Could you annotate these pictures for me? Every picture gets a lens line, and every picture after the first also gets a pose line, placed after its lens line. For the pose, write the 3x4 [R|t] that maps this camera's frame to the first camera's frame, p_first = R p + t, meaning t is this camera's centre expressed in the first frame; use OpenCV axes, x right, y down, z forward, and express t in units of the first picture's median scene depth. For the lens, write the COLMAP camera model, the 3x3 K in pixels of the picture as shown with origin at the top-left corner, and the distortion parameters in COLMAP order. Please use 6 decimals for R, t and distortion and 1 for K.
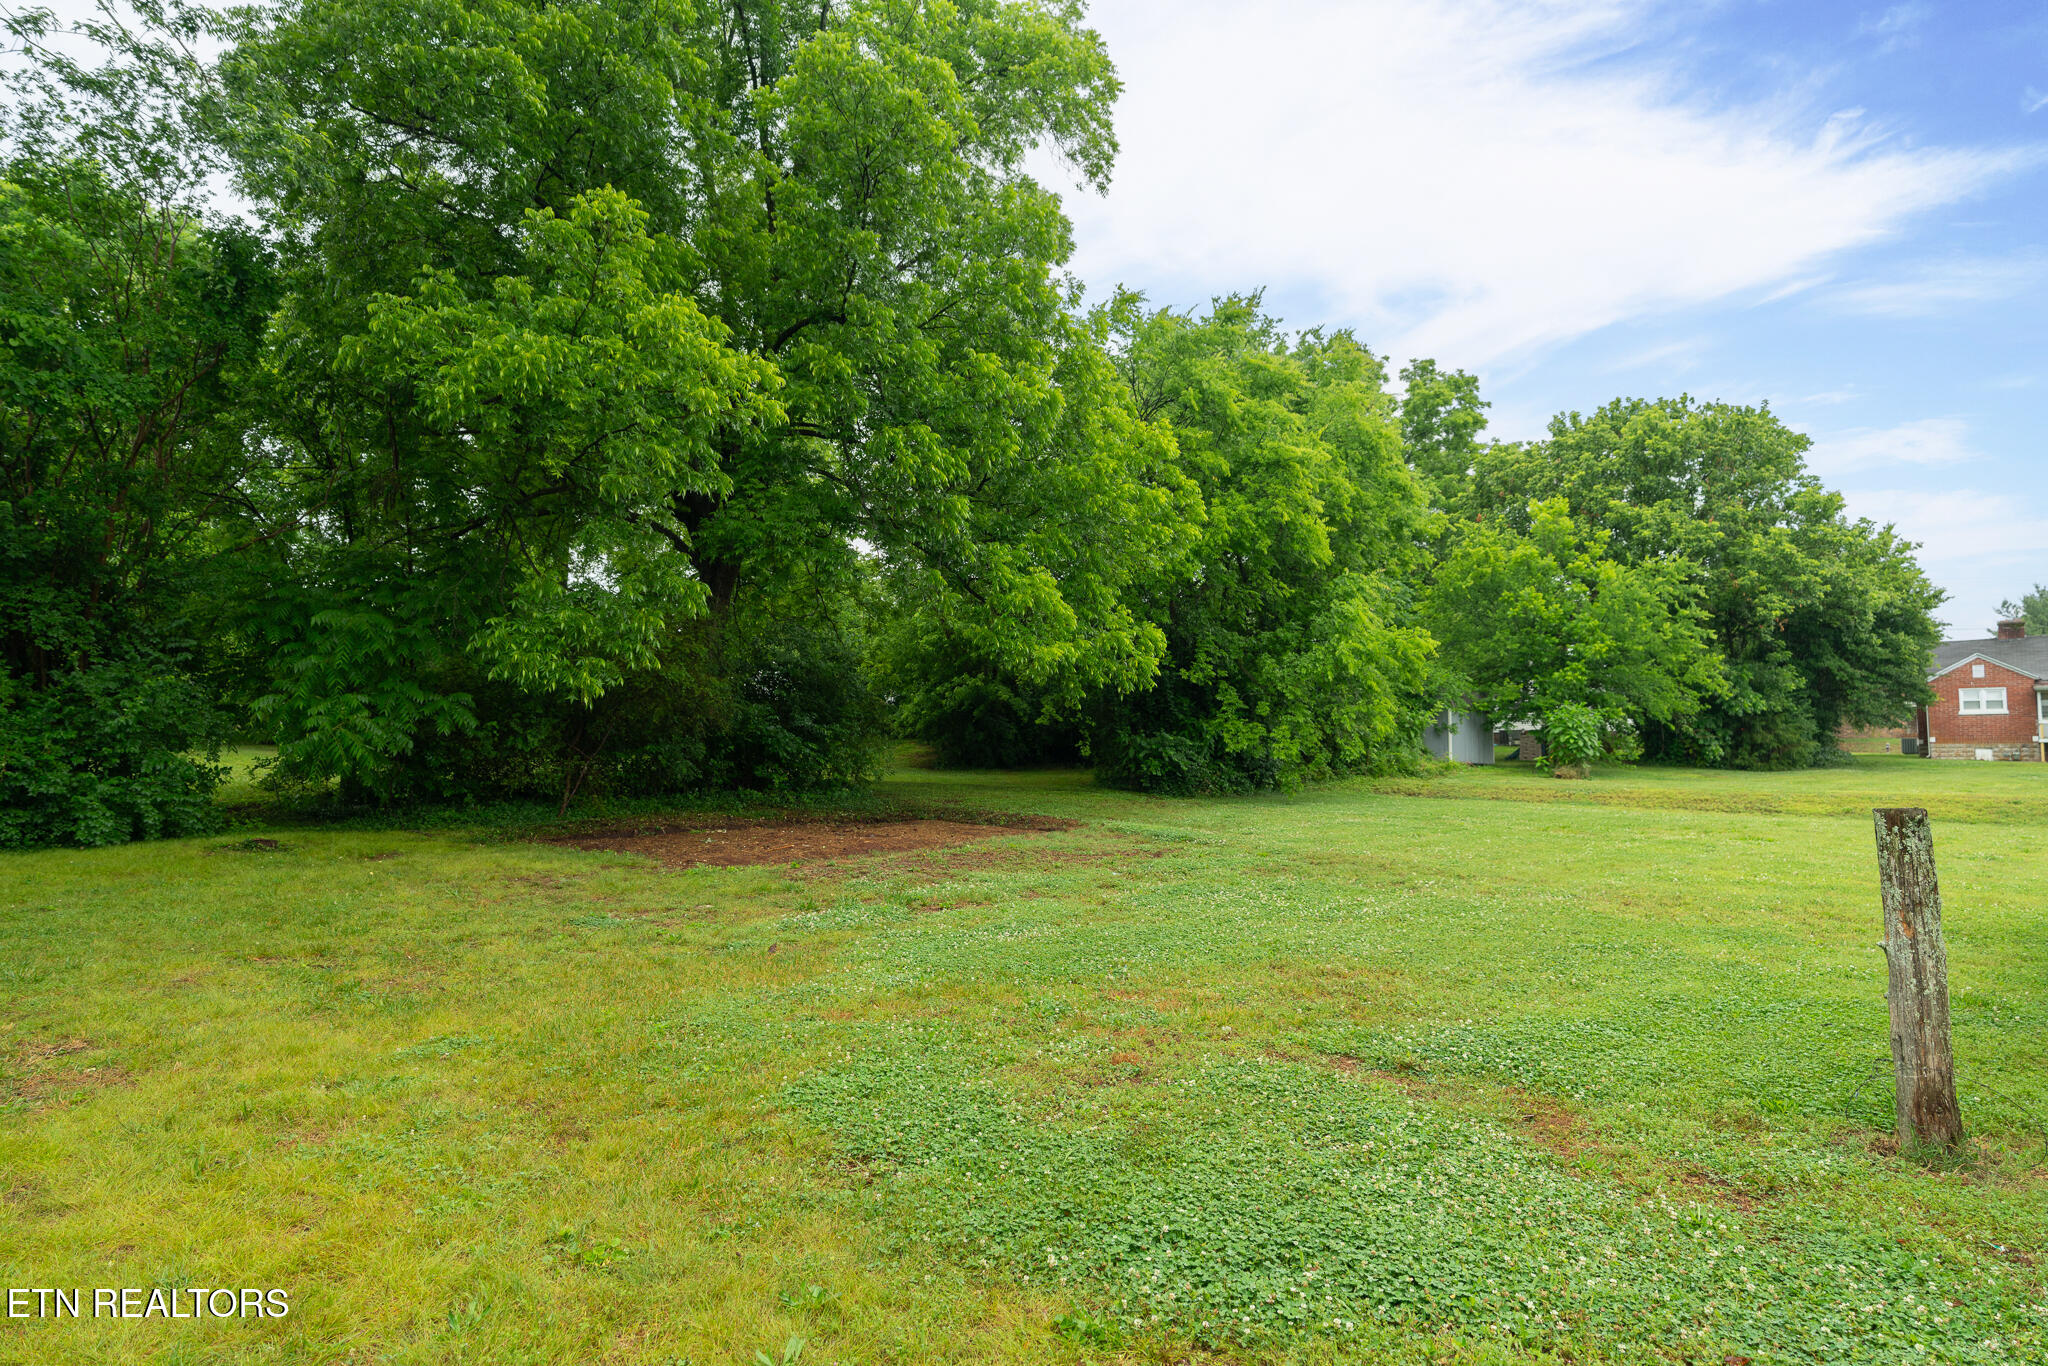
lens RADIAL K [[1114.4, 0, 1022.3], [0, 1114.4, 678.6], [0, 0, 1]] dist [-0.000854, -0.001388]
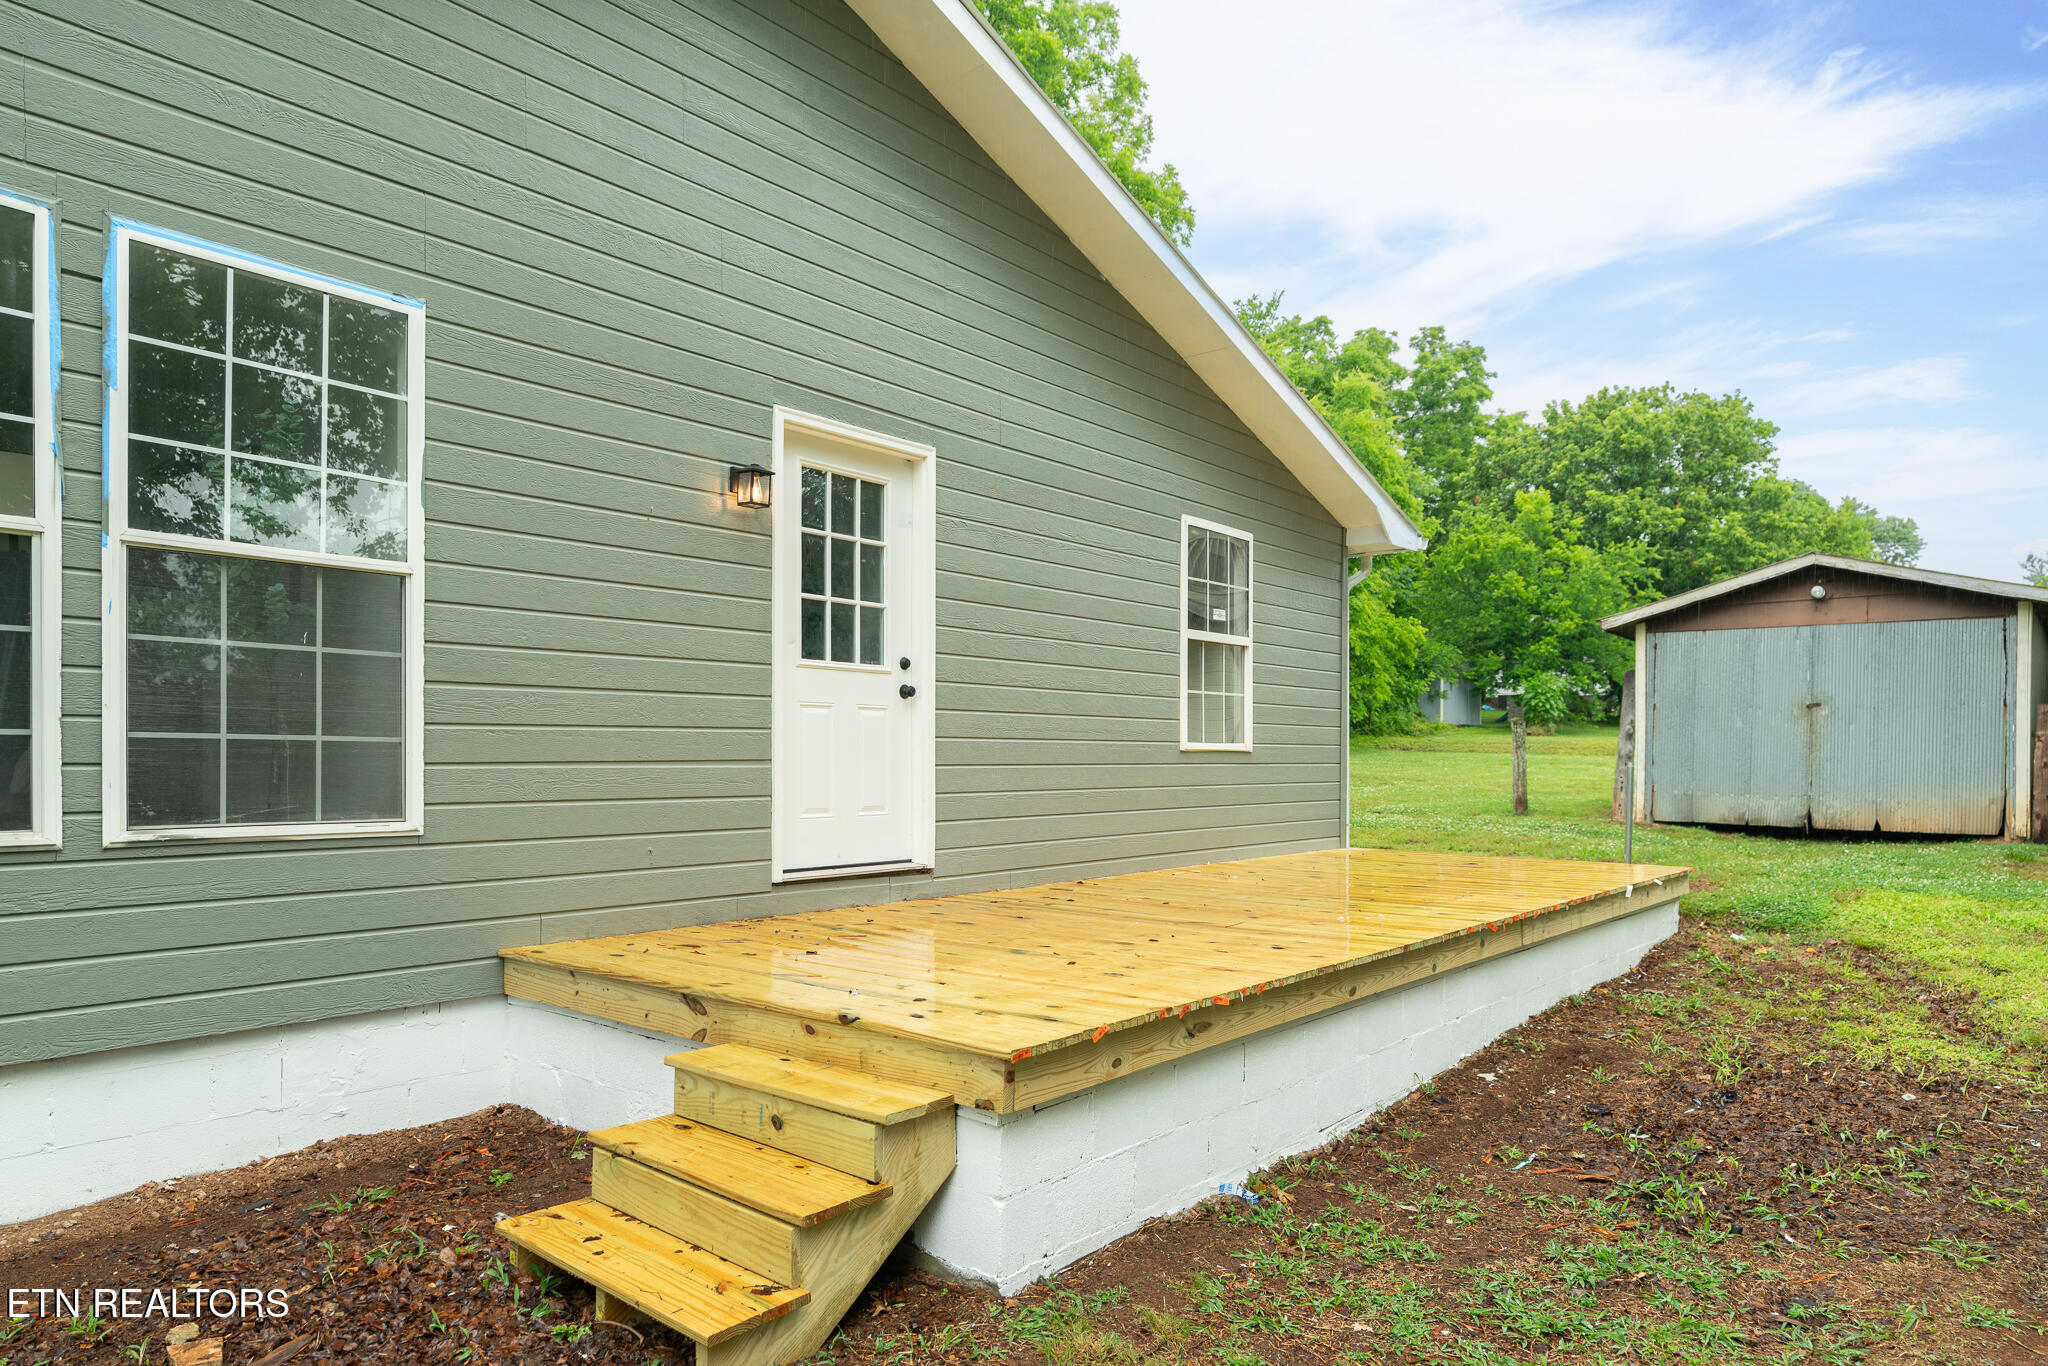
lens RADIAL K [[1229.7, 0, 1021.9], [0, 1229.7, 760.7], [0, 0, 1]] dist [-0.002634, 0.001118]
pose [[0.999666, -0.013860, 0.021804, -0.074874], [0.011720, 0.995369, 0.095413, -0.013005], [-0.023025, -0.095126, 0.995199, -0.247843]]
